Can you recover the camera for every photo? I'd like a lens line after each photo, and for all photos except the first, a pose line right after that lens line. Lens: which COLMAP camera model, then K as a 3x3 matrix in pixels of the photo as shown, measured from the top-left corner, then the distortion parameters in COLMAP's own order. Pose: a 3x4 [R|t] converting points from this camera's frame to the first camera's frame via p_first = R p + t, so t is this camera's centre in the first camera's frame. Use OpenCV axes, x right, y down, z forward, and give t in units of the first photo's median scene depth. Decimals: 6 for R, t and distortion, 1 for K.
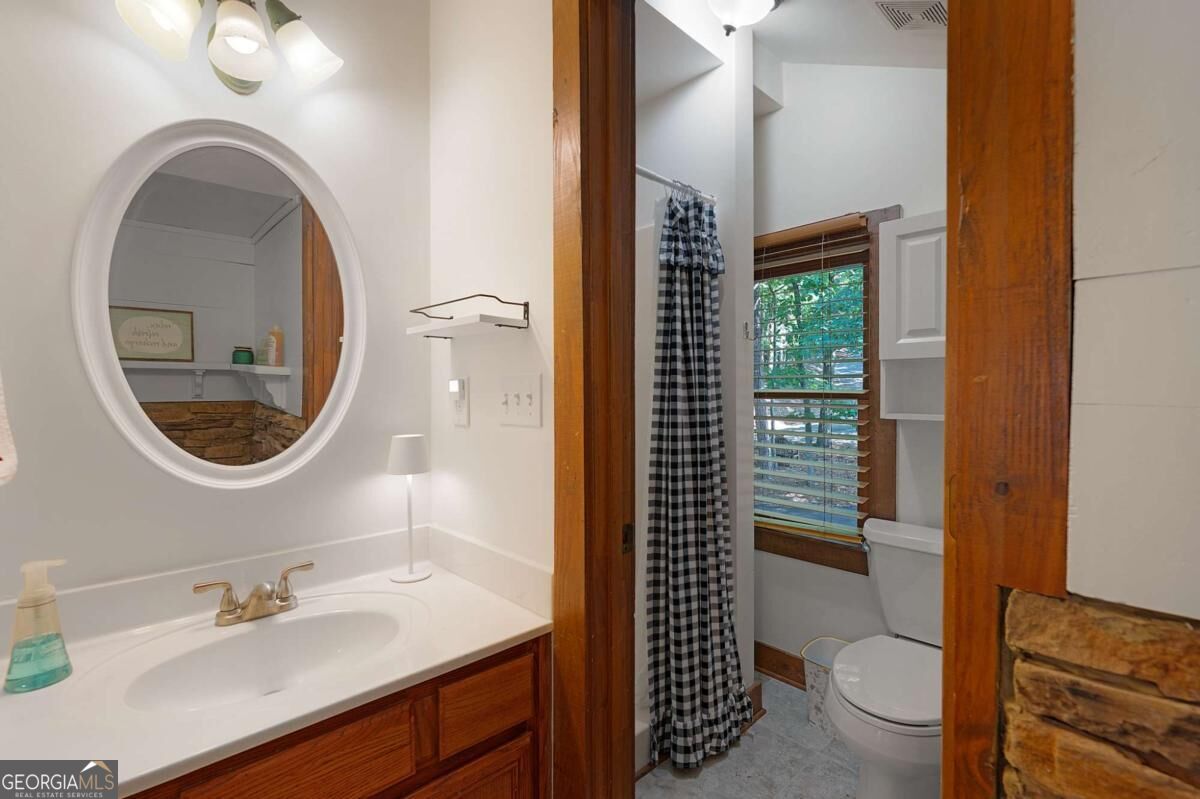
lens RADIAL K [[542.3, 0, 610.7], [0, 542.3, 399.4], [0, 0, 1]] dist [0.002662, 0.000675]
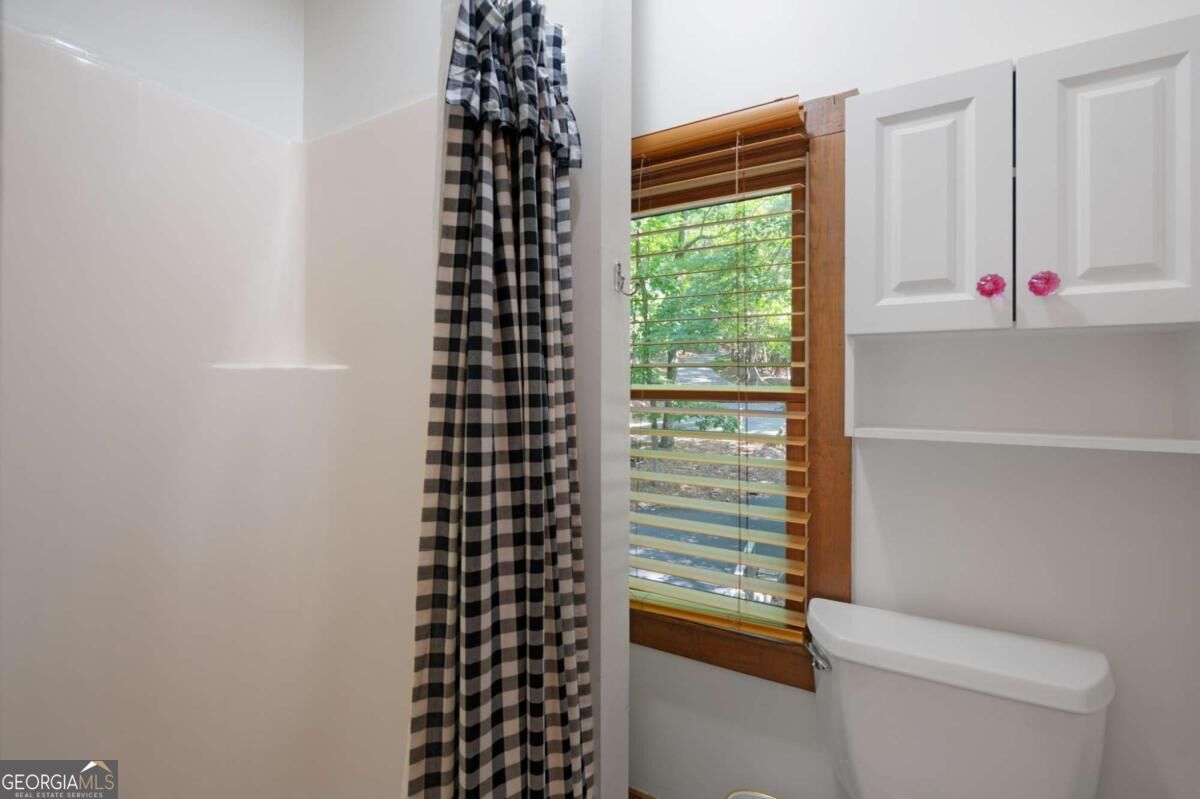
lens RADIAL K [[542.3, 0, 604.4], [0, 542.3, 395.0], [0, 0, 1]] dist [0.002662, 0.000675]
pose [[0.964163, 0.007838, 0.265195, 0.097935], [-0.006742, 0.999965, -0.005045, -0.005183], [-0.265225, 0.003076, 0.964182, 0.512444]]
